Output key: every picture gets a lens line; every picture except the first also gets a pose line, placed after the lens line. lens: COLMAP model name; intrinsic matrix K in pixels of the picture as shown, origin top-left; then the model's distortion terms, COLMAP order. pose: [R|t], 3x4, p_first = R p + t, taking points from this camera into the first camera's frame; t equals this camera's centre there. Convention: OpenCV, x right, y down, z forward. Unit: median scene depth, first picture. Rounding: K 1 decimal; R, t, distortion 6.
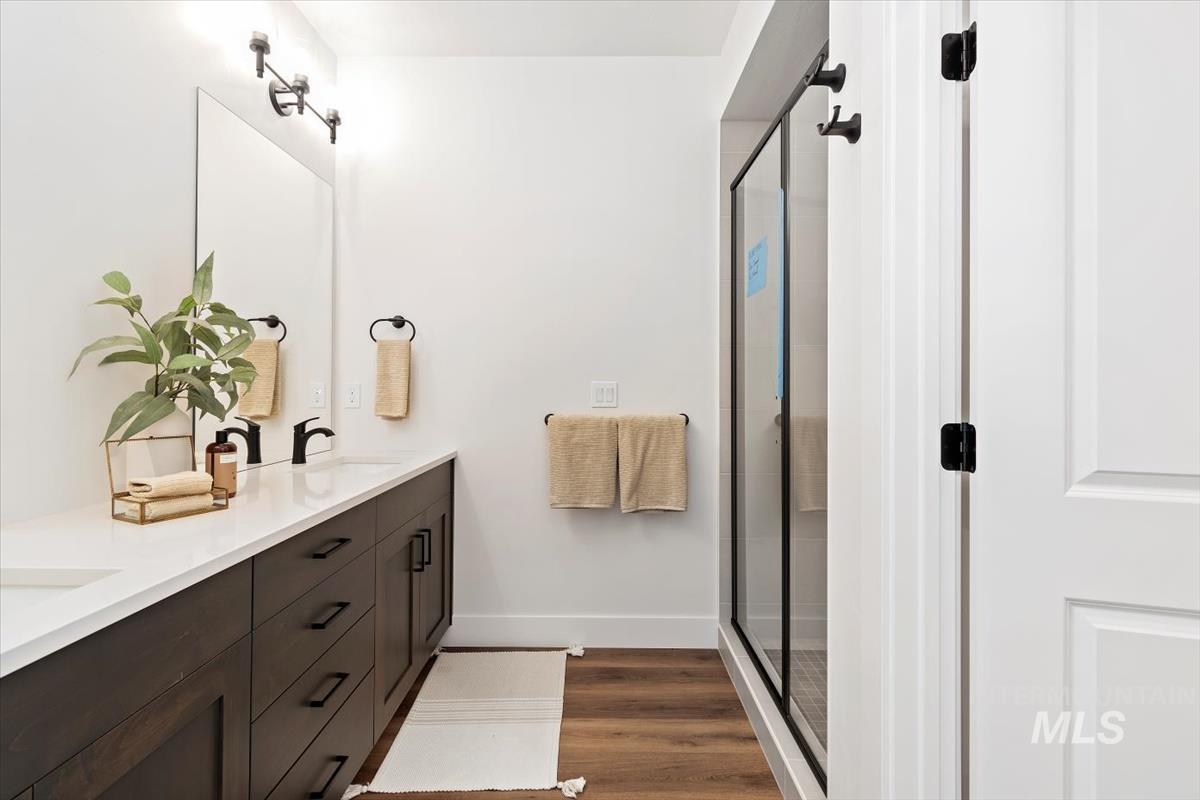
lens RADIAL K [[526.0, 0, 598.5], [0, 526.0, 380.8], [0, 0, 1]] dist [-0.000656, -0.000815]
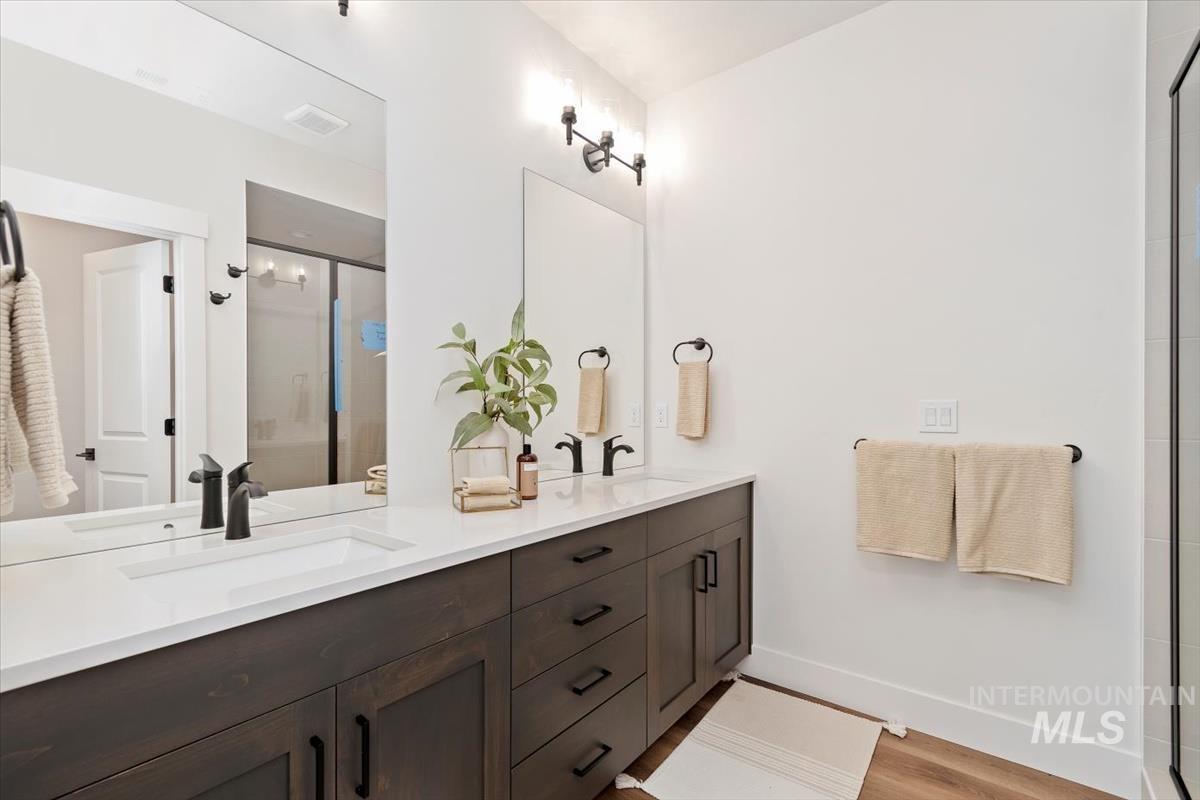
lens RADIAL K [[526.0, 0, 596.1], [0, 526.0, 408.3], [0, 0, 1]] dist [-0.000656, -0.000815]
pose [[0.791478, -0.003868, -0.611186, 0.106090], [0.012239, 0.999880, 0.009521, 0.001228], [0.611075, -0.015016, 0.791430, 0.085573]]
